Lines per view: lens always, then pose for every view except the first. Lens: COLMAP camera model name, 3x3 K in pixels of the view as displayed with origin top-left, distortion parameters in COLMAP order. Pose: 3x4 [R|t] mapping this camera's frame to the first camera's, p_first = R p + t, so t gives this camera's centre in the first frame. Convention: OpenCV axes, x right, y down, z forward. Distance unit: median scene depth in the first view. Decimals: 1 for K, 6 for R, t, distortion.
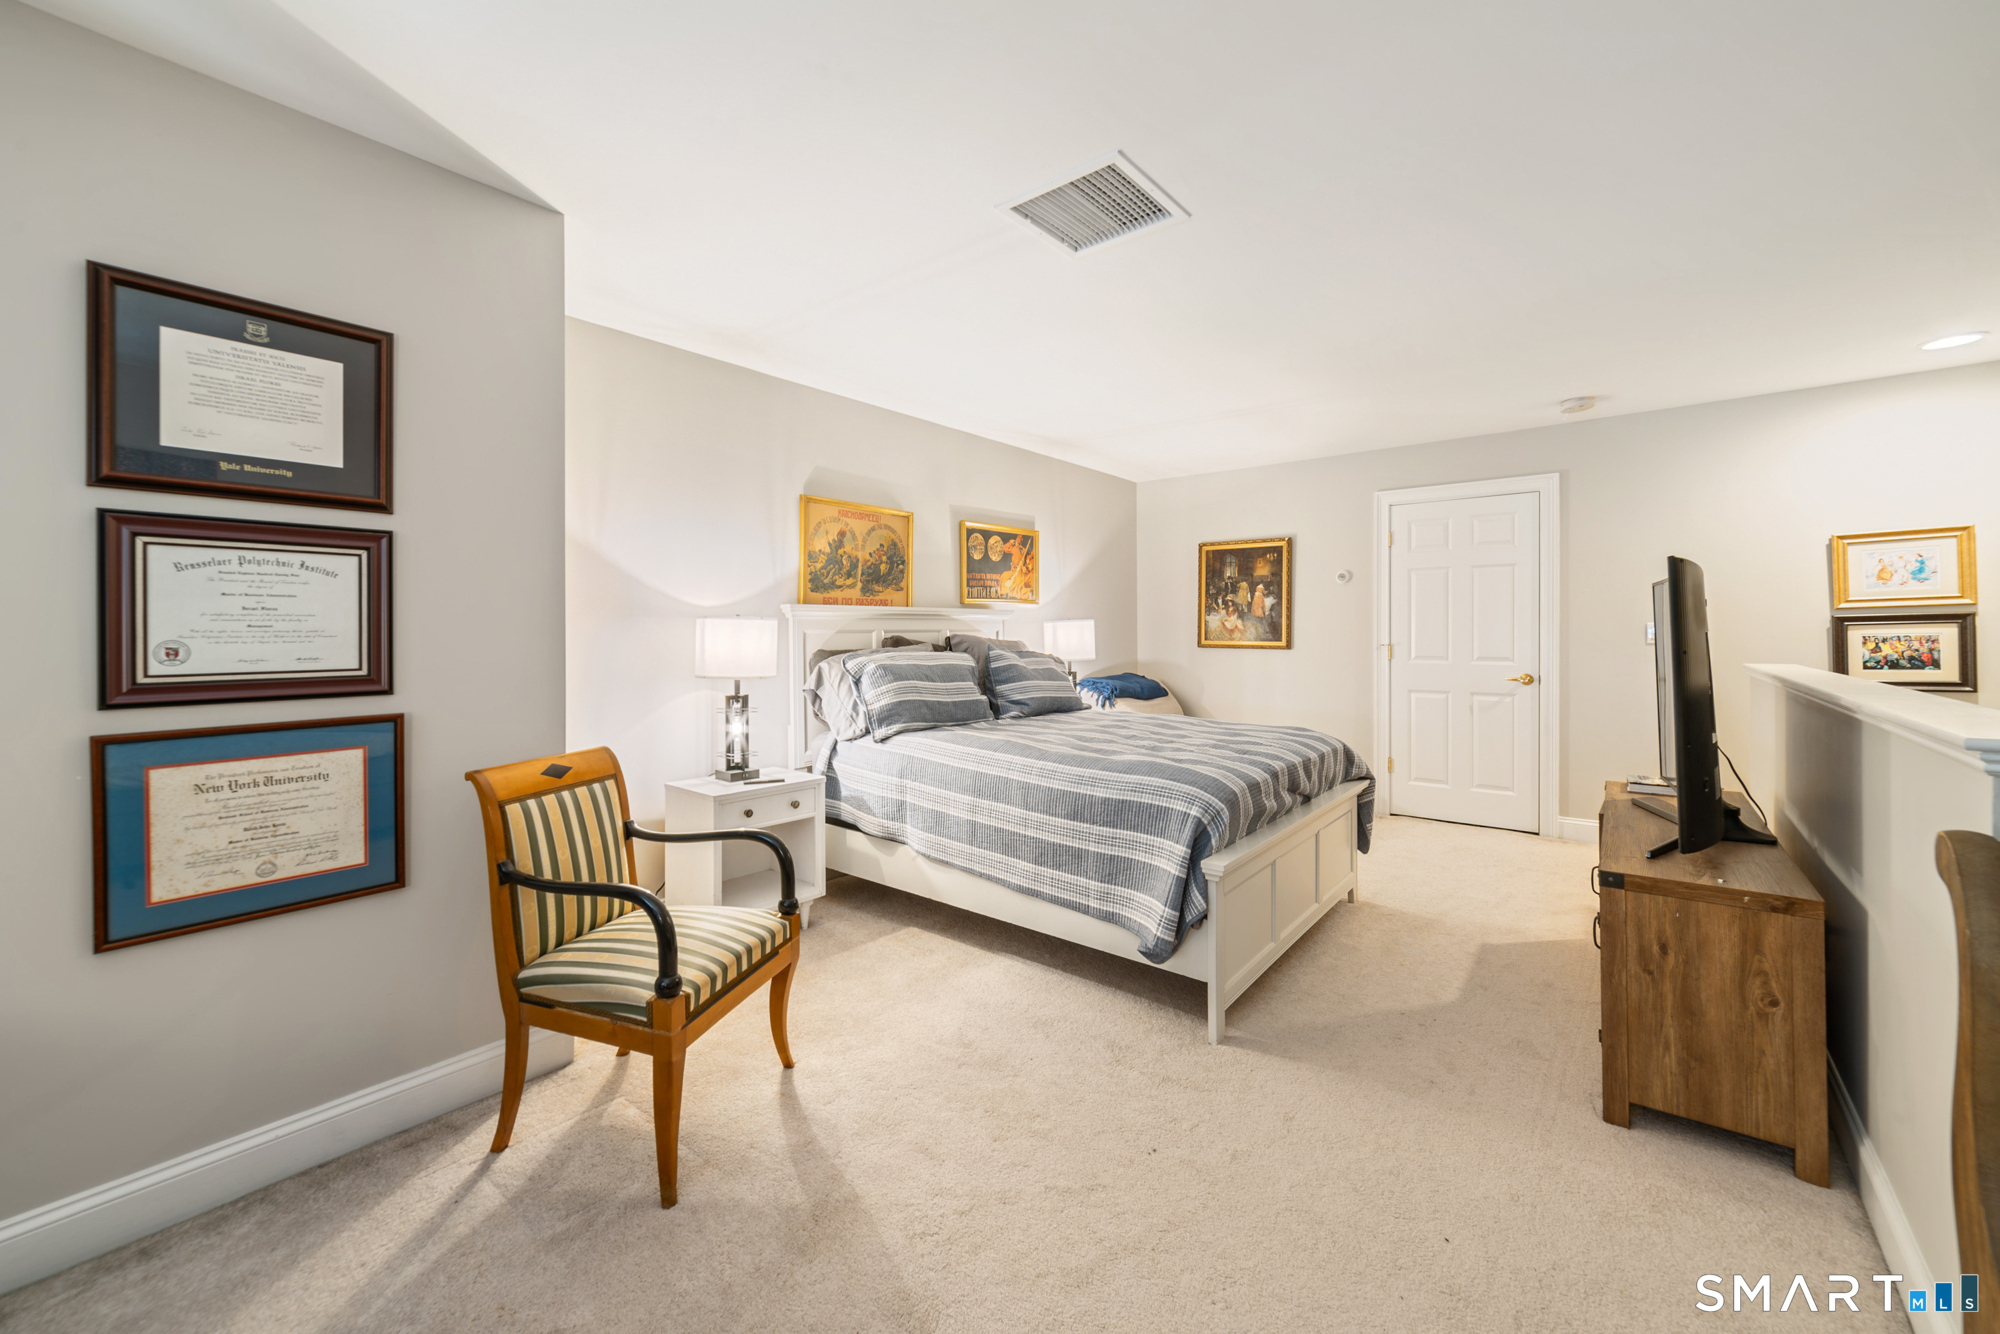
lens RADIAL K [[798.0, 0, 991.1], [0, 798.0, 631.1], [0, 0, 1]] dist [0.024424, 0.000294]
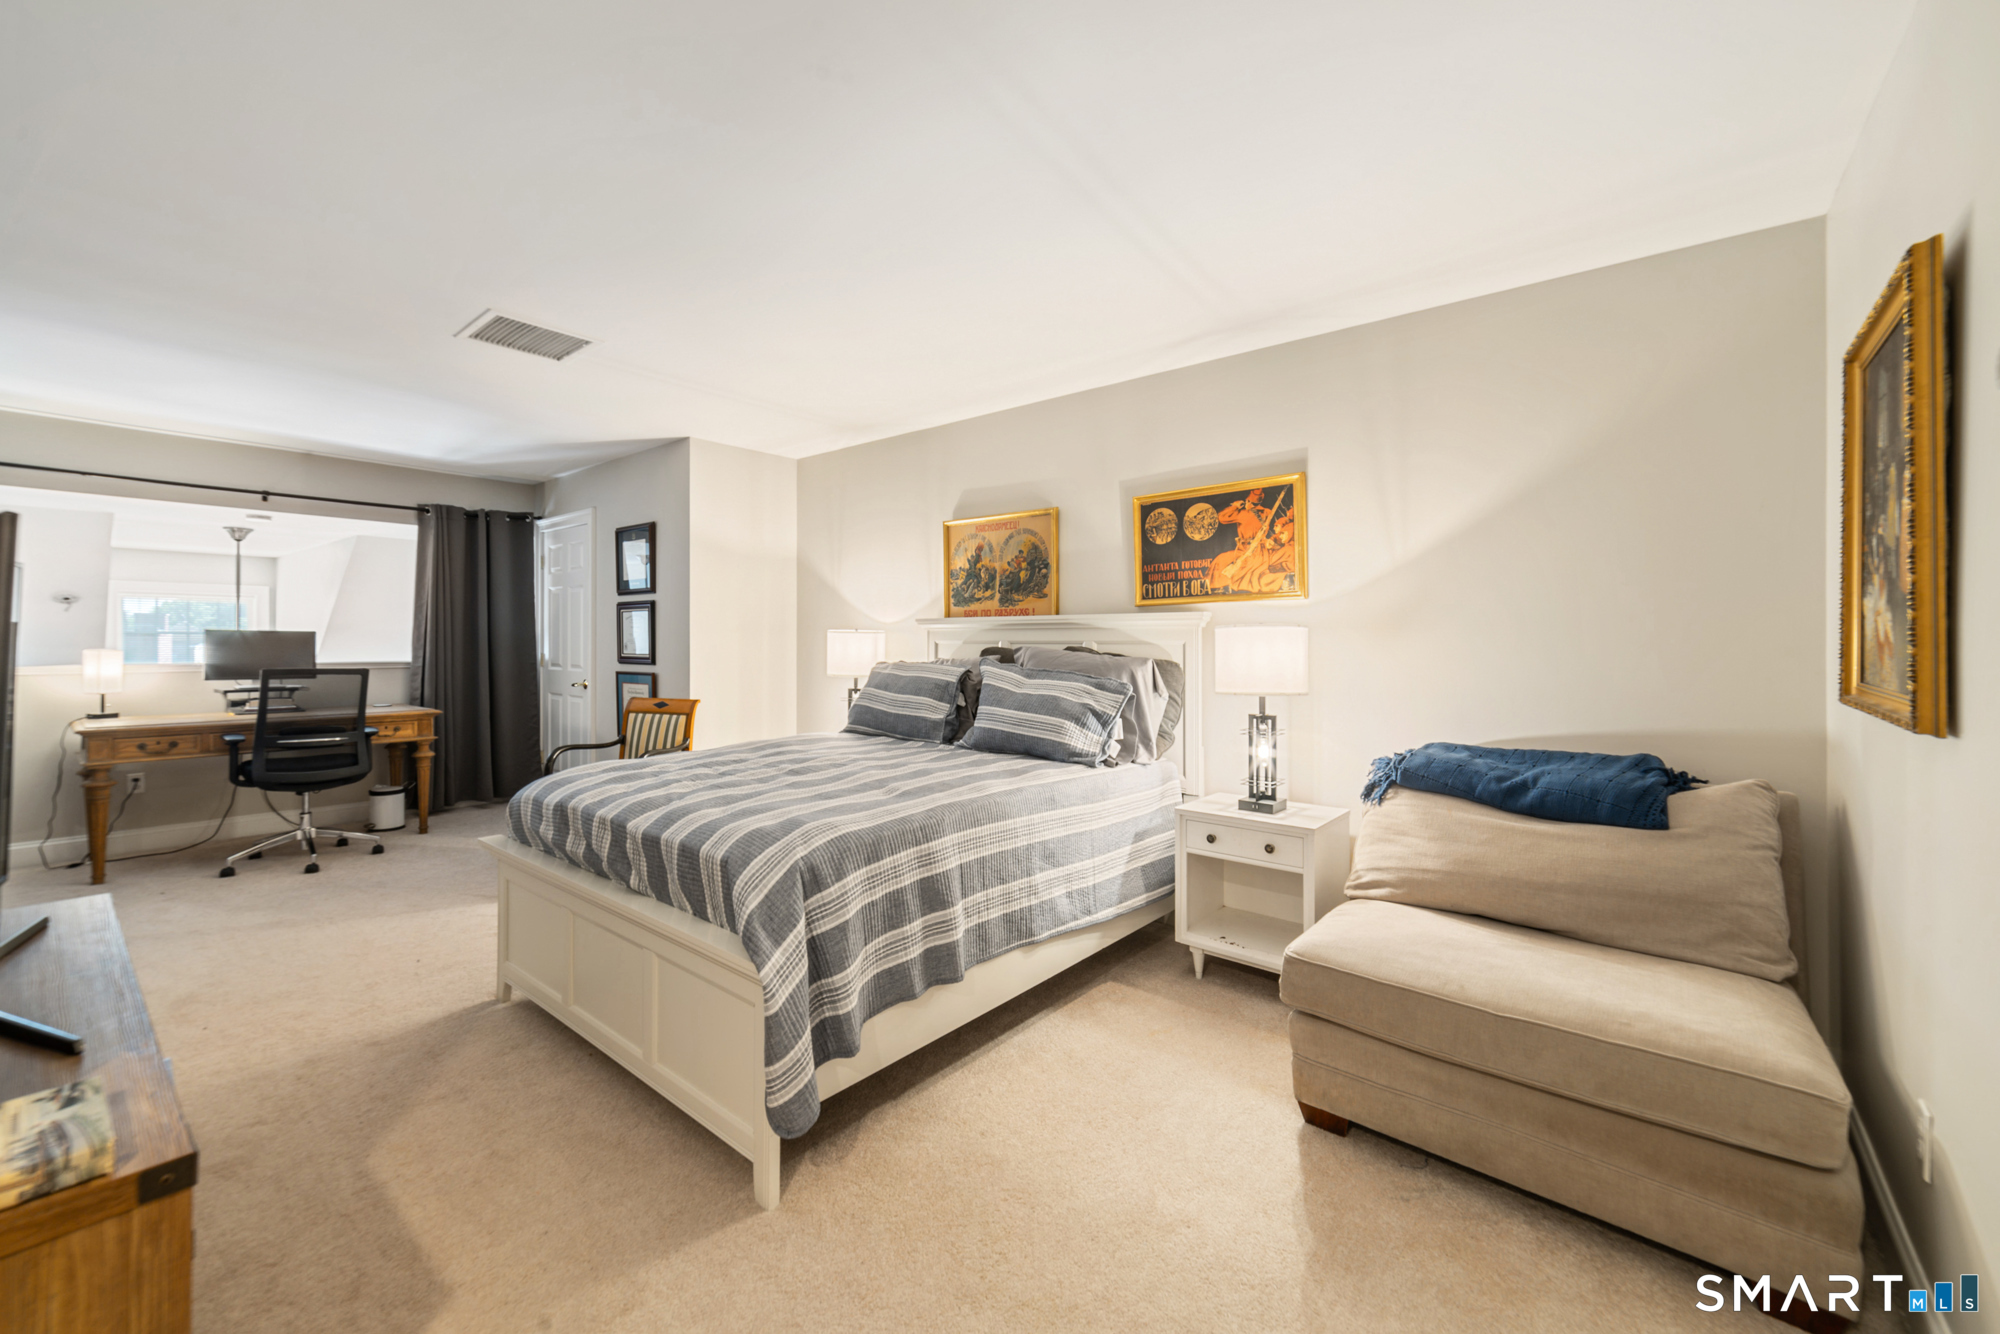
lens RADIAL K [[798.0, 0, 991.1], [0, 798.0, 631.1], [0, 0, 1]] dist [0.024424, 0.000294]
pose [[-0.019138, -0.008133, -0.999784, 0.807167], [-0.004248, 0.999959, -0.008053, -0.005358], [0.999808, 0.004093, -0.019171, 0.979776]]
